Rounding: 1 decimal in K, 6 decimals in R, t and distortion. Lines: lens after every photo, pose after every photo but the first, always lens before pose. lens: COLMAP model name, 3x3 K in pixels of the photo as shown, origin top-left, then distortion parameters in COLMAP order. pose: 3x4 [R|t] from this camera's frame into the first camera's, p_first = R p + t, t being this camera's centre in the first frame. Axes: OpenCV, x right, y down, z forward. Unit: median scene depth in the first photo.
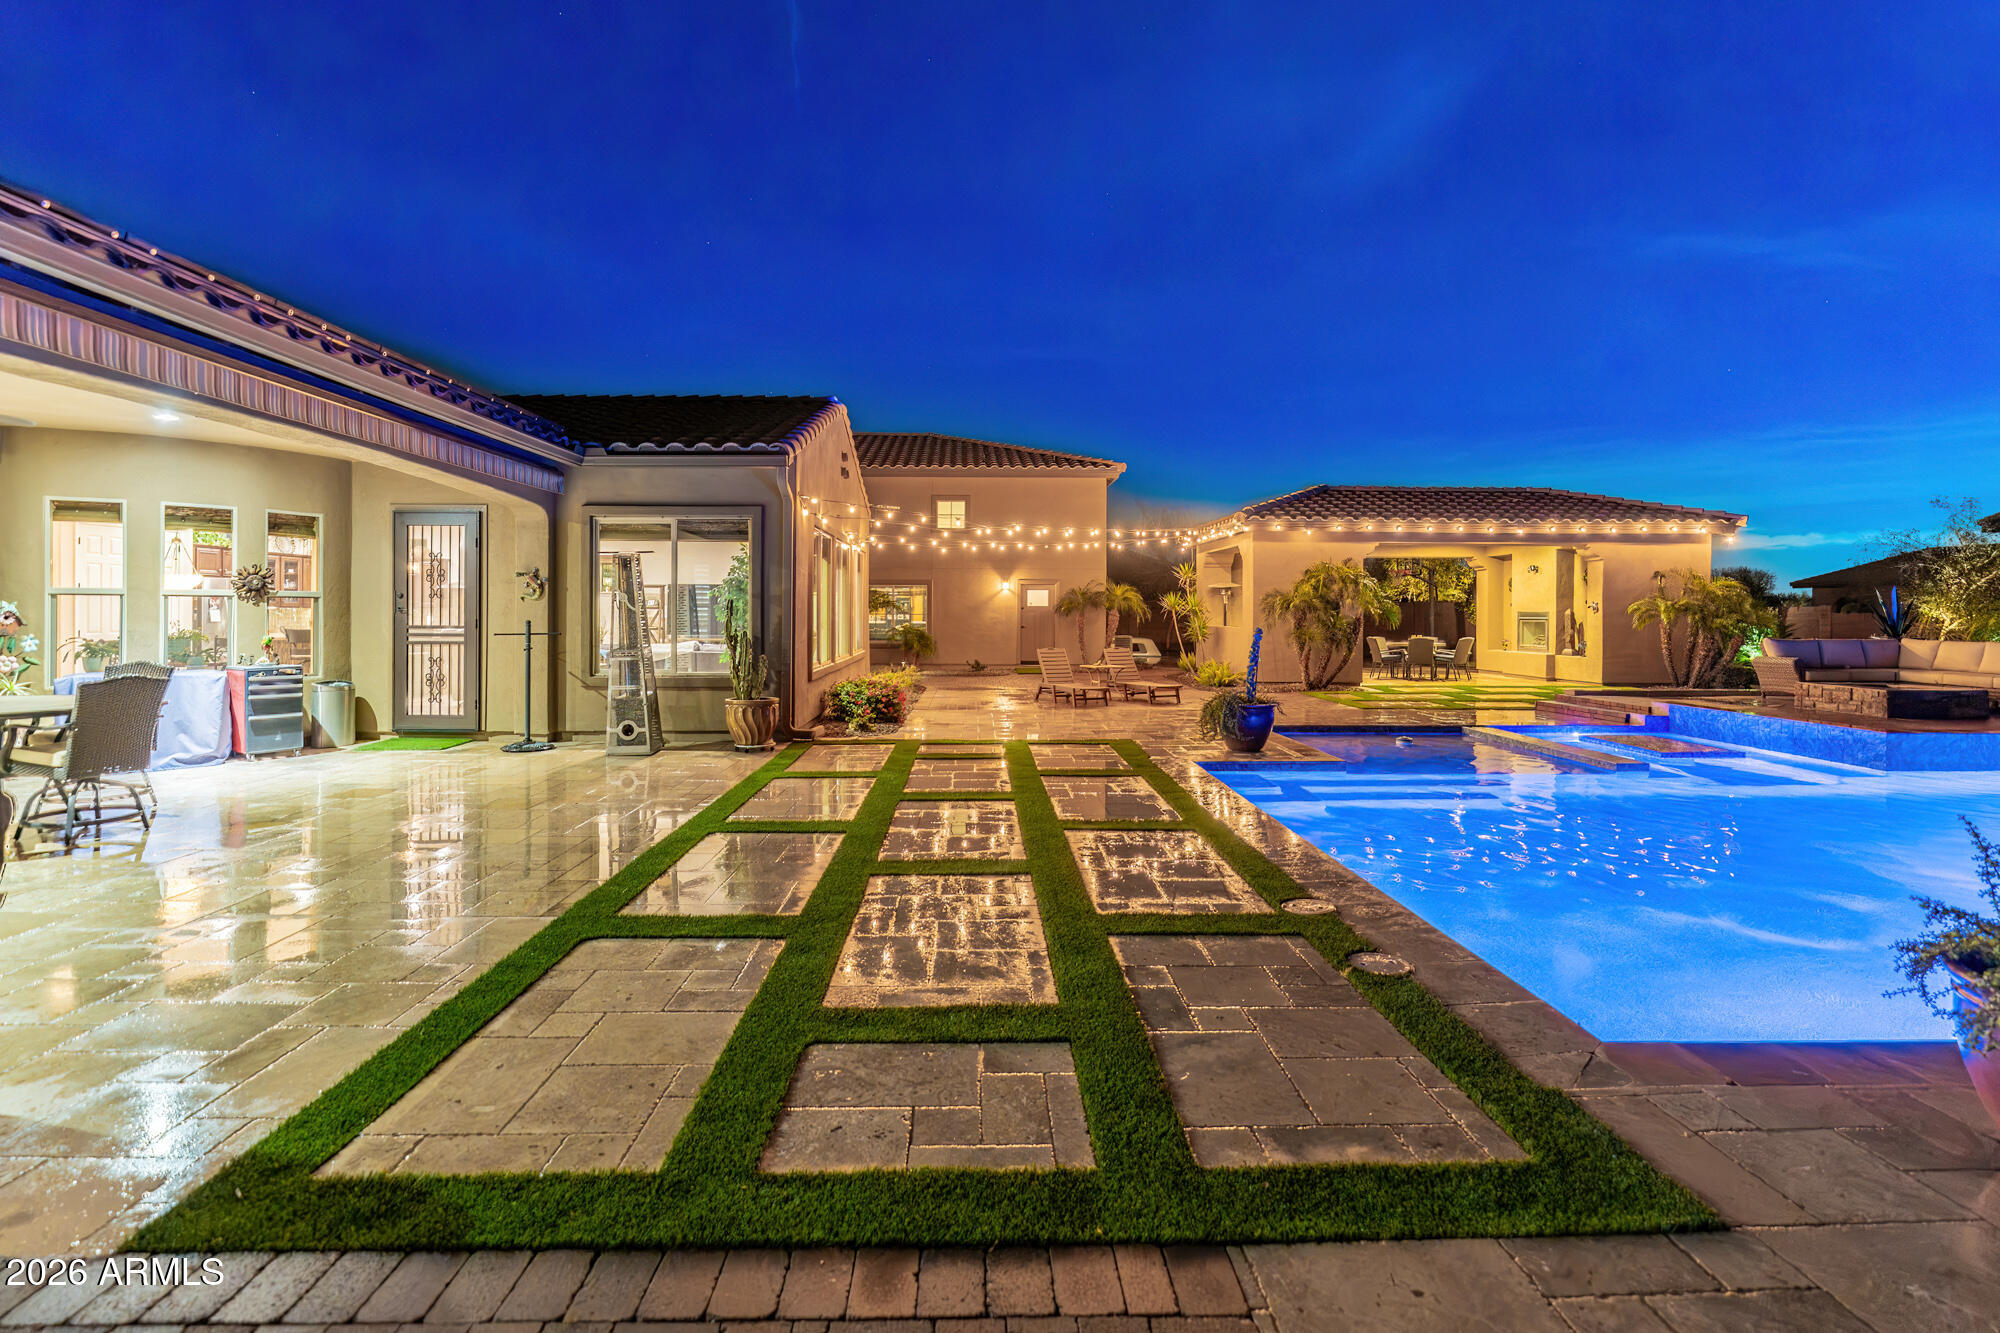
lens RADIAL K [[933.3, 0, 985.9], [0, 933.3, 619.1], [0, 0, 1]] dist [-0.005103, -0.000372]
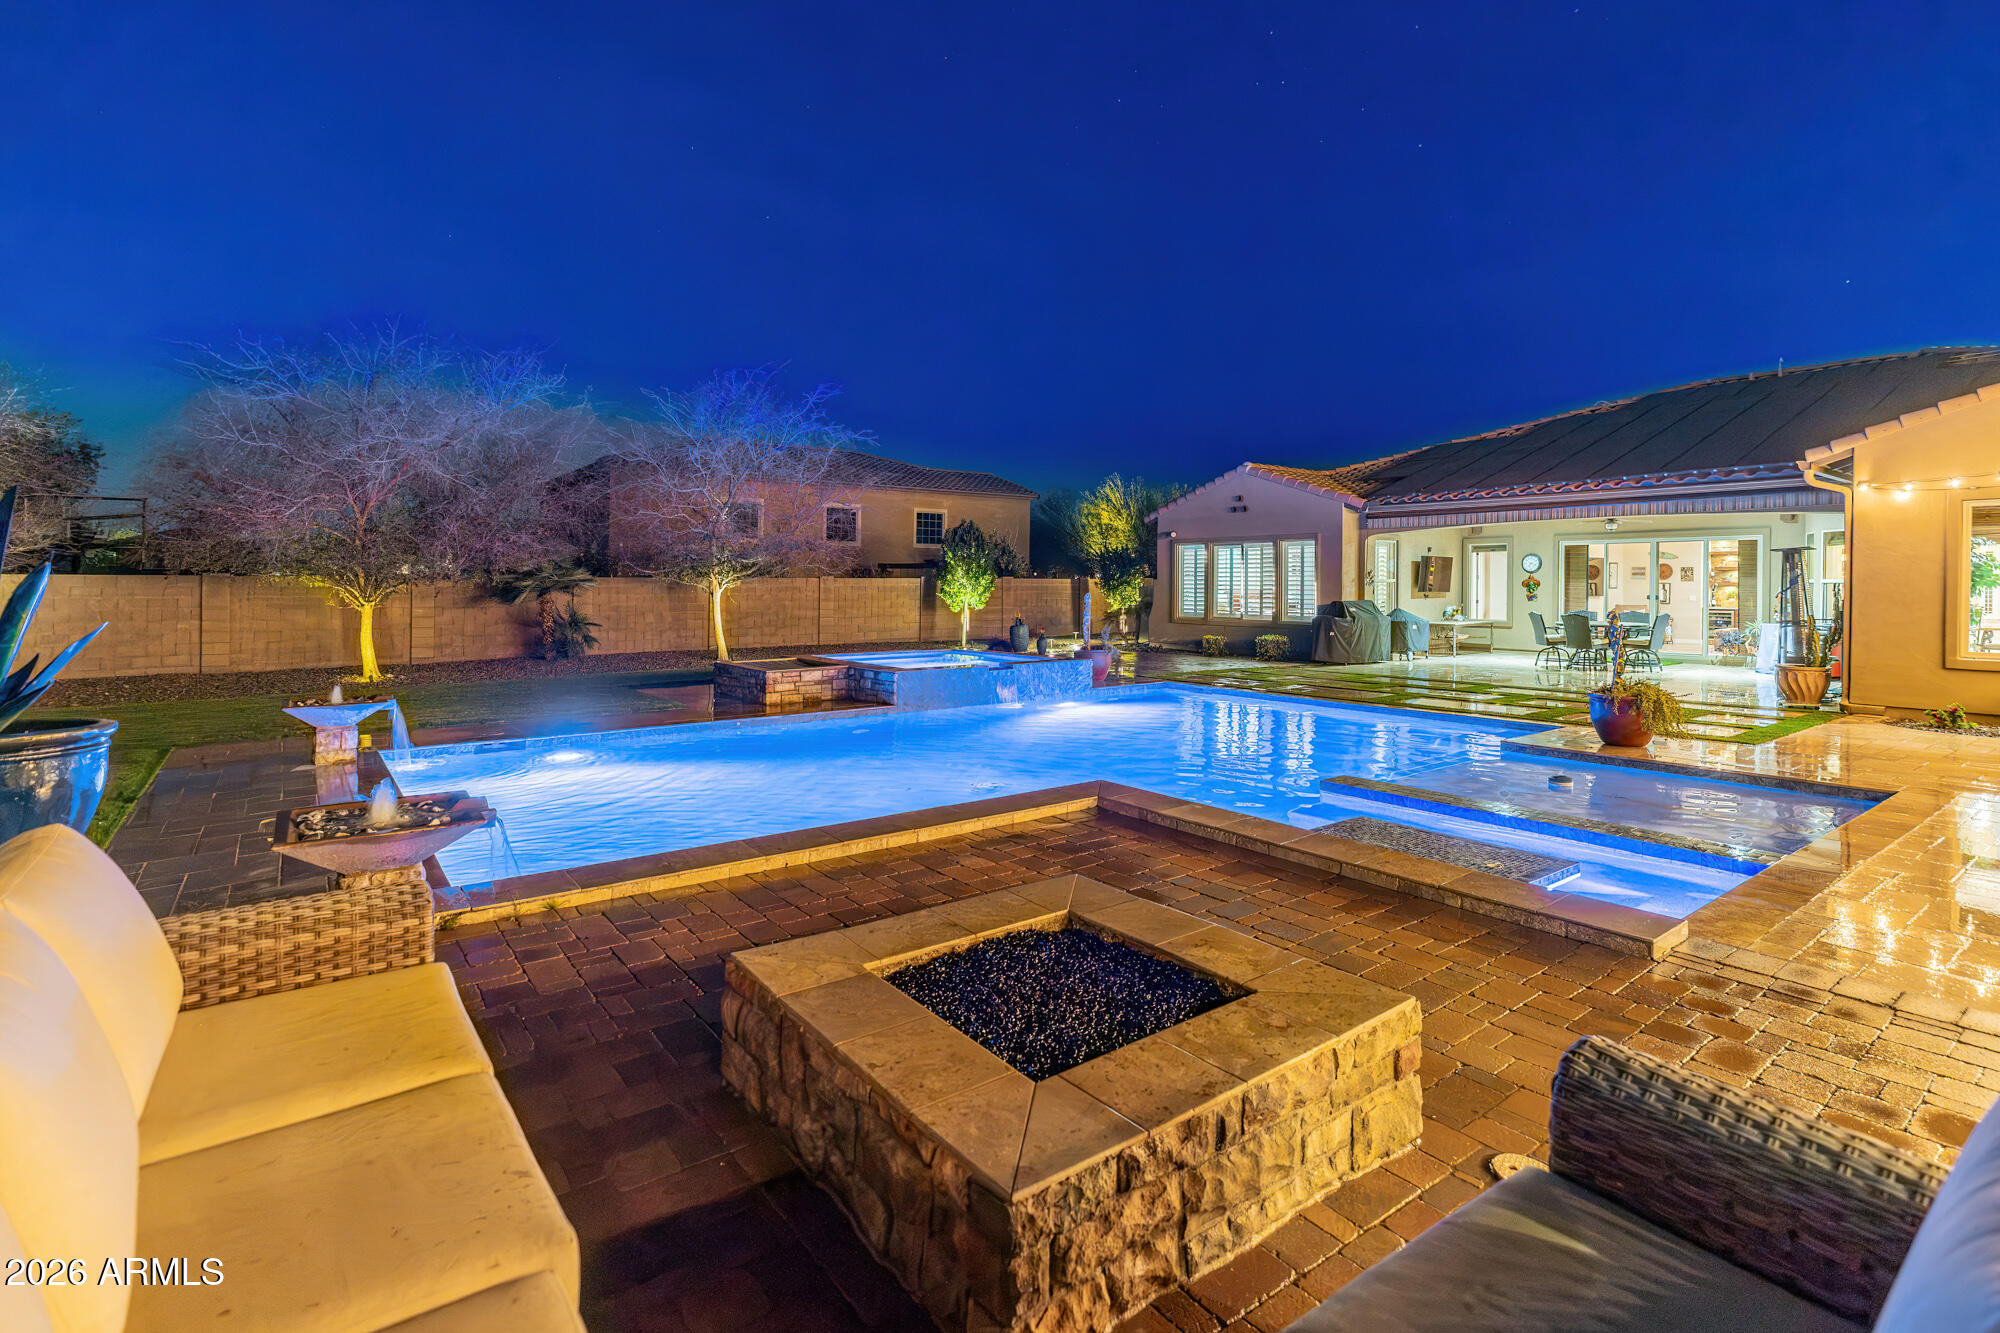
lens RADIAL K [[953.0, 0, 1005.2], [0, 953.0, 587.6], [0, 0, 1]] dist [-0.001981, 0.001228]
pose [[-0.808399, -0.003169, -0.588627, 0.971989], [-0.009986, 0.999915, 0.008332, -0.011469], [0.588551, 0.012614, -0.808362, 1.034395]]
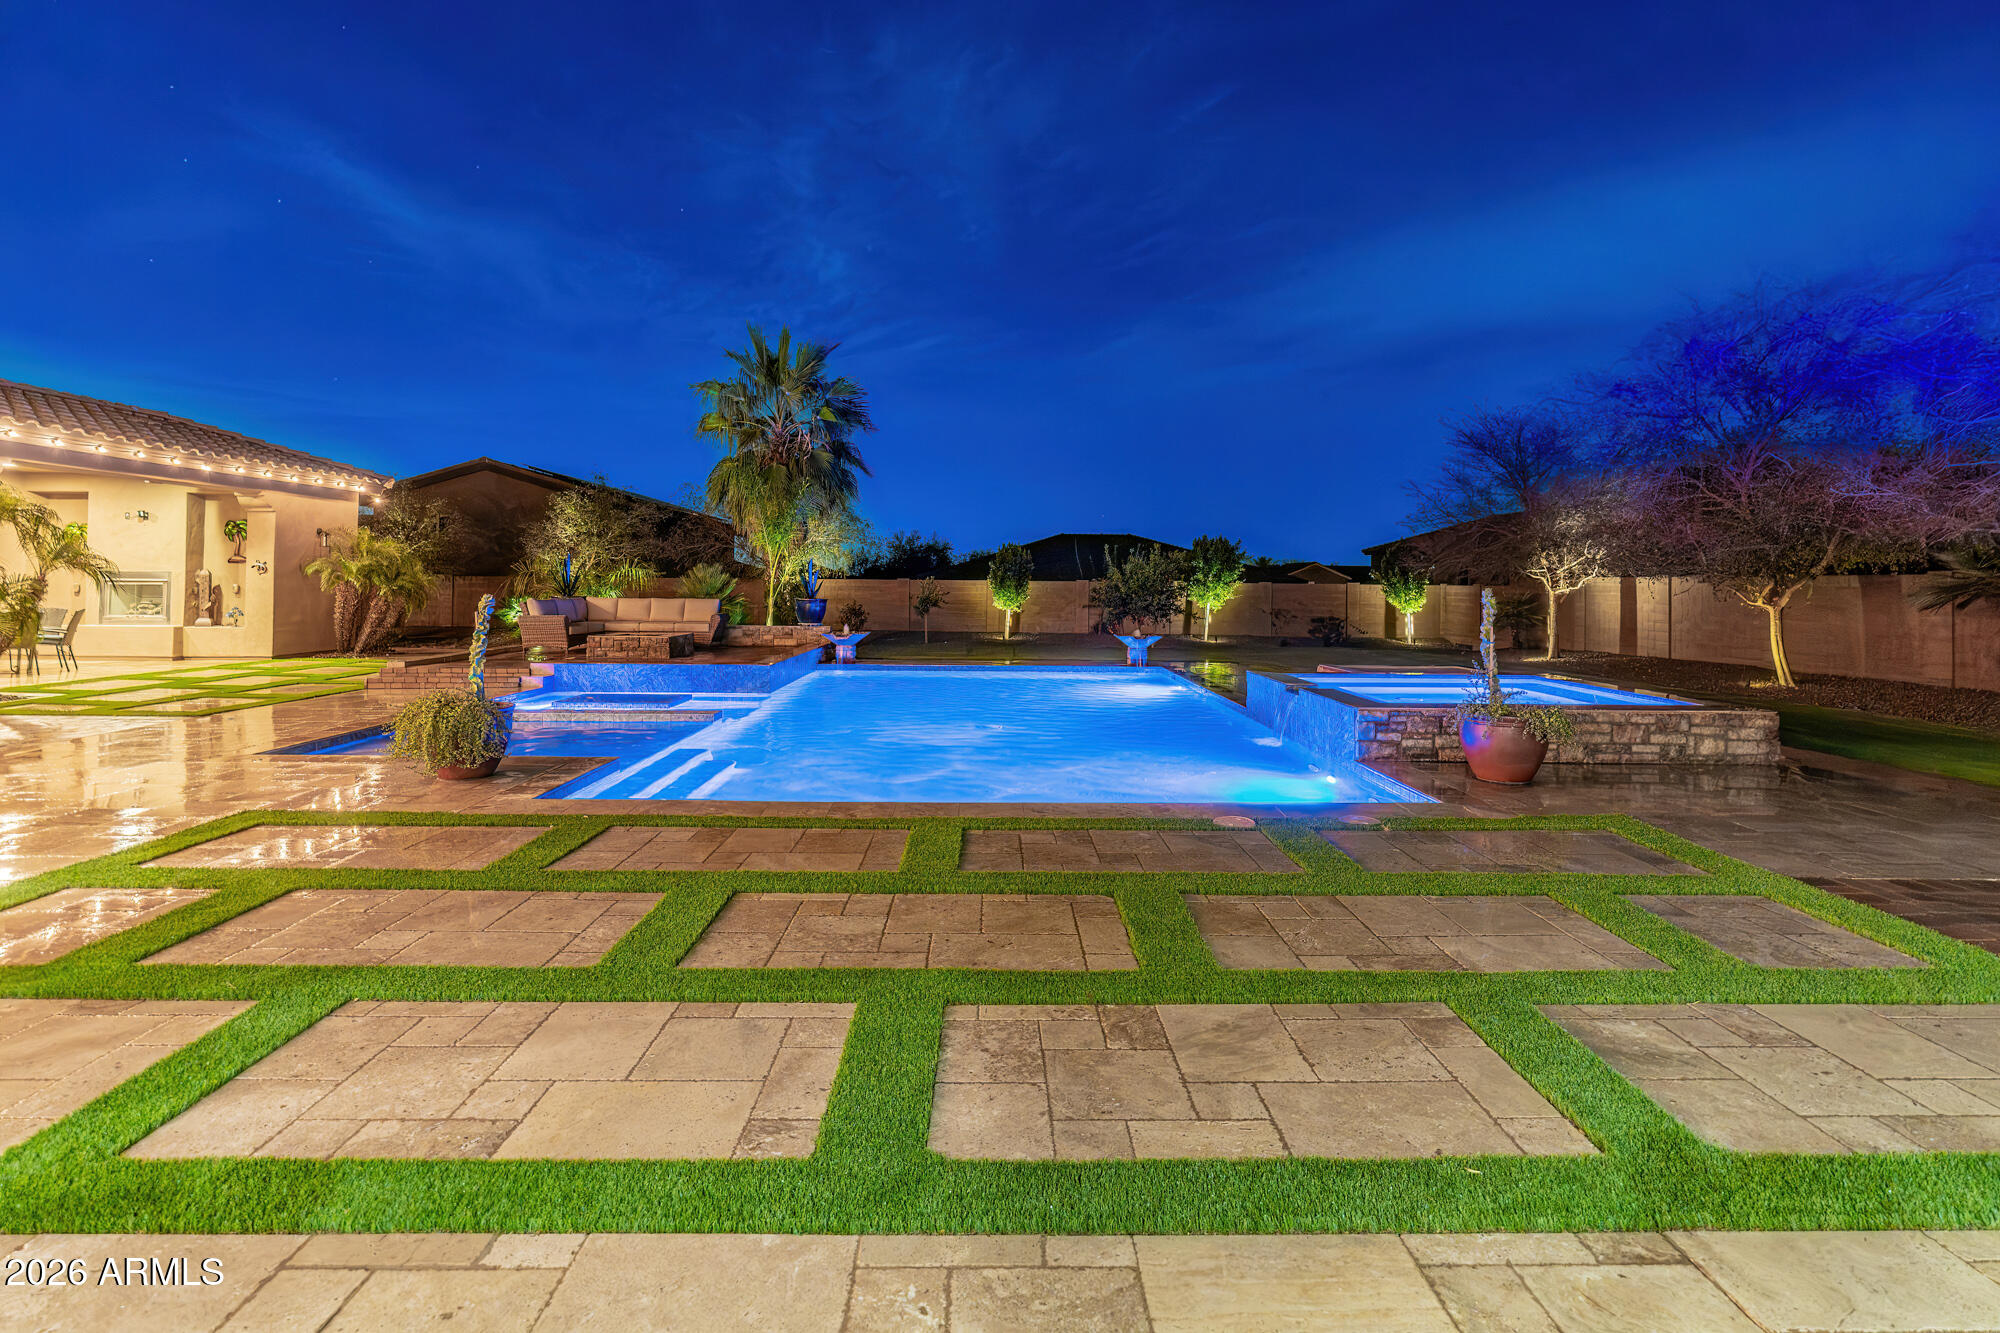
lens RADIAL K [[973.8, 0, 1005.9], [0, 973.8, 603.8], [0, 0, 1]] dist [-0.001622, -0.000255]
pose [[-0.003697, -0.024940, 0.999682, -0.318242], [-0.000003, 0.999689, 0.024940, -0.001960], [-0.999993, 0.000089, -0.003696, 0.458644]]
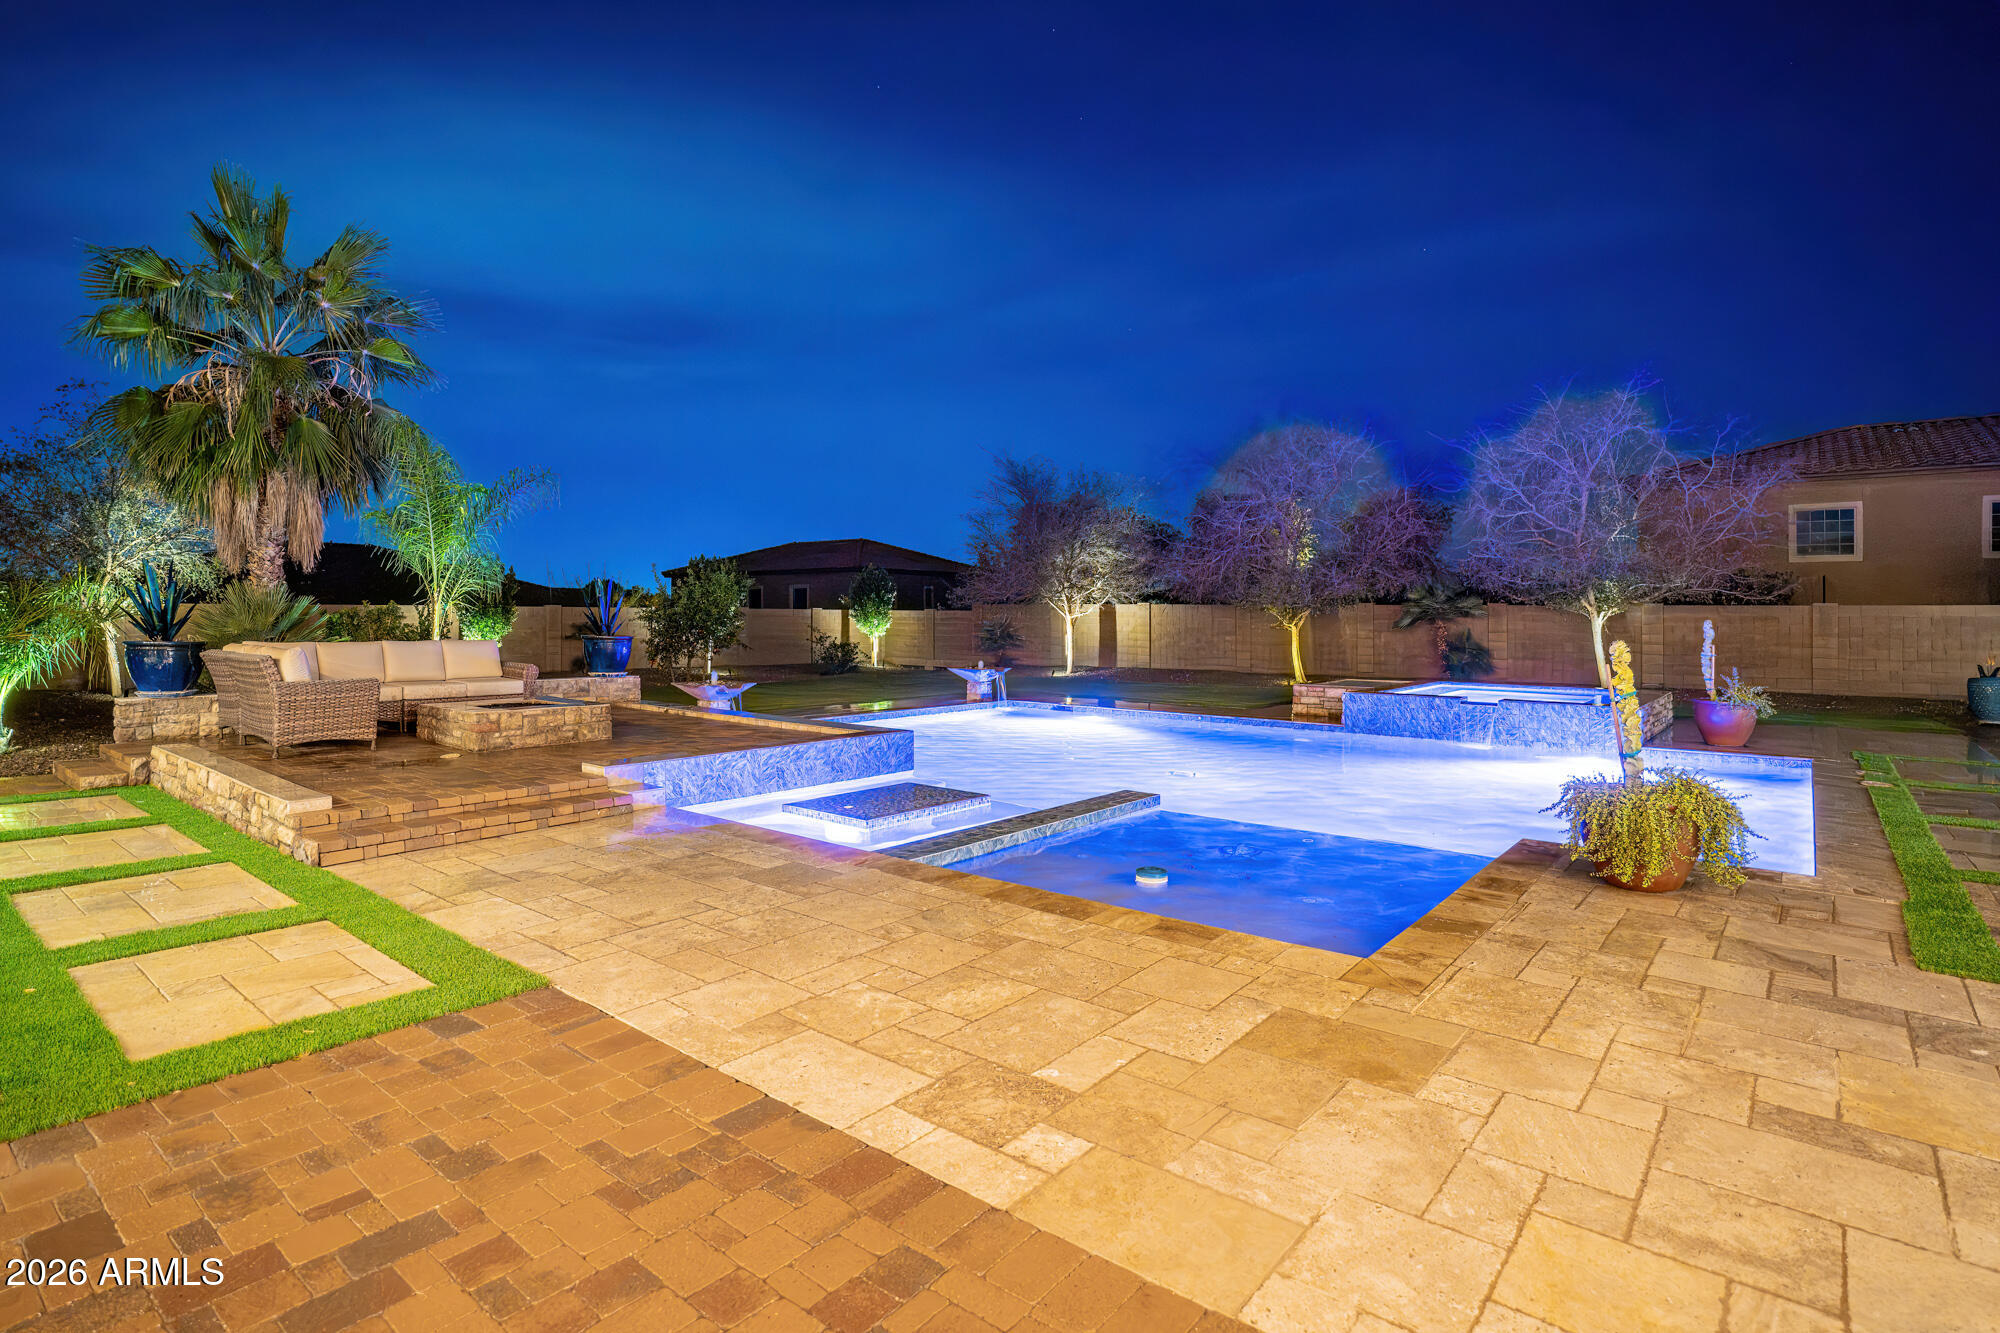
lens RADIAL K [[1018.6, 0, 1000.0], [0, 1018.6, 625.5], [0, 0, 1]] dist [-0.052730, 0.026646]
pose [[-0.767853, -0.018514, 0.640358, 0.151192], [-0.005338, 0.999732, 0.022504, -0.008425], [-0.640604, 0.013862, -0.767747, 1.215165]]
